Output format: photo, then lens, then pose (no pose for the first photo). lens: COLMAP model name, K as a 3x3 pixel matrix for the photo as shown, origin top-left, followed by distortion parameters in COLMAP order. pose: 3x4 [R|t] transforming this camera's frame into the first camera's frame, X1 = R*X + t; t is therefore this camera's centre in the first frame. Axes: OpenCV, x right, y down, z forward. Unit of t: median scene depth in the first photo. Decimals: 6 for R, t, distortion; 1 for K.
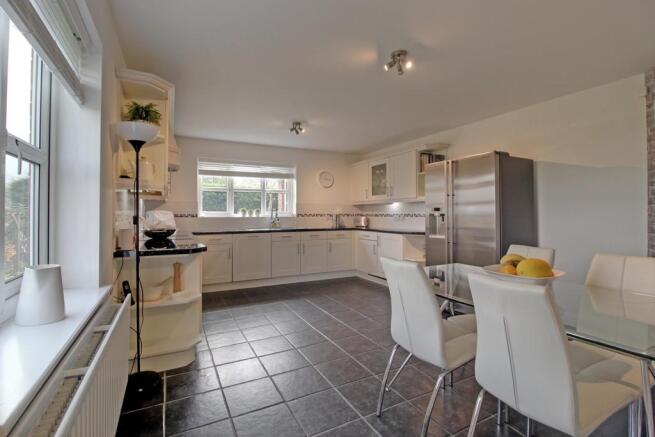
lens RADIAL K [[304.9, 0, 330.1], [0, 304.9, 215.3], [0, 0, 1]] dist [-0.009782, -0.005803]
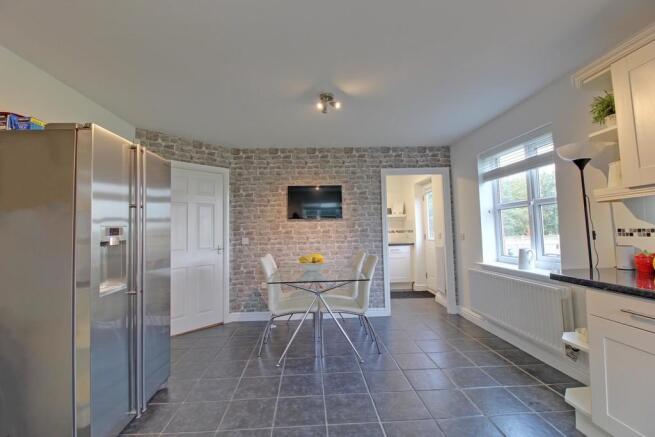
lens RADIAL K [[304.9, 0, 327.0], [0, 304.9, 214.5], [0, 0, 1]] dist [-0.009782, -0.005803]
pose [[-0.913817, 0.045143, 0.403610, -0.103841], [0.027975, 0.998439, -0.048335, -0.010094], [-0.405162, -0.032878, -0.913654, 0.958337]]
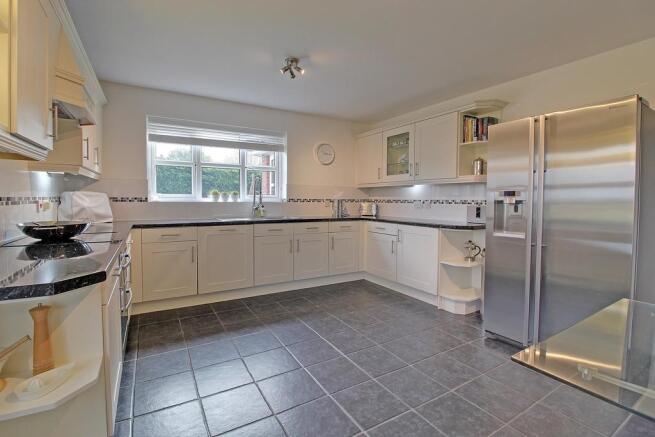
lens RADIAL K [[304.9, 0, 327.0], [0, 304.9, 214.8], [0, 0, 1]] dist [-0.009782, -0.005803]
pose [[0.998826, 0.007433, 0.047876, -0.052877], [-0.009718, 0.998816, 0.047675, -0.001213], [-0.047465, -0.048085, 0.997715, 0.269483]]
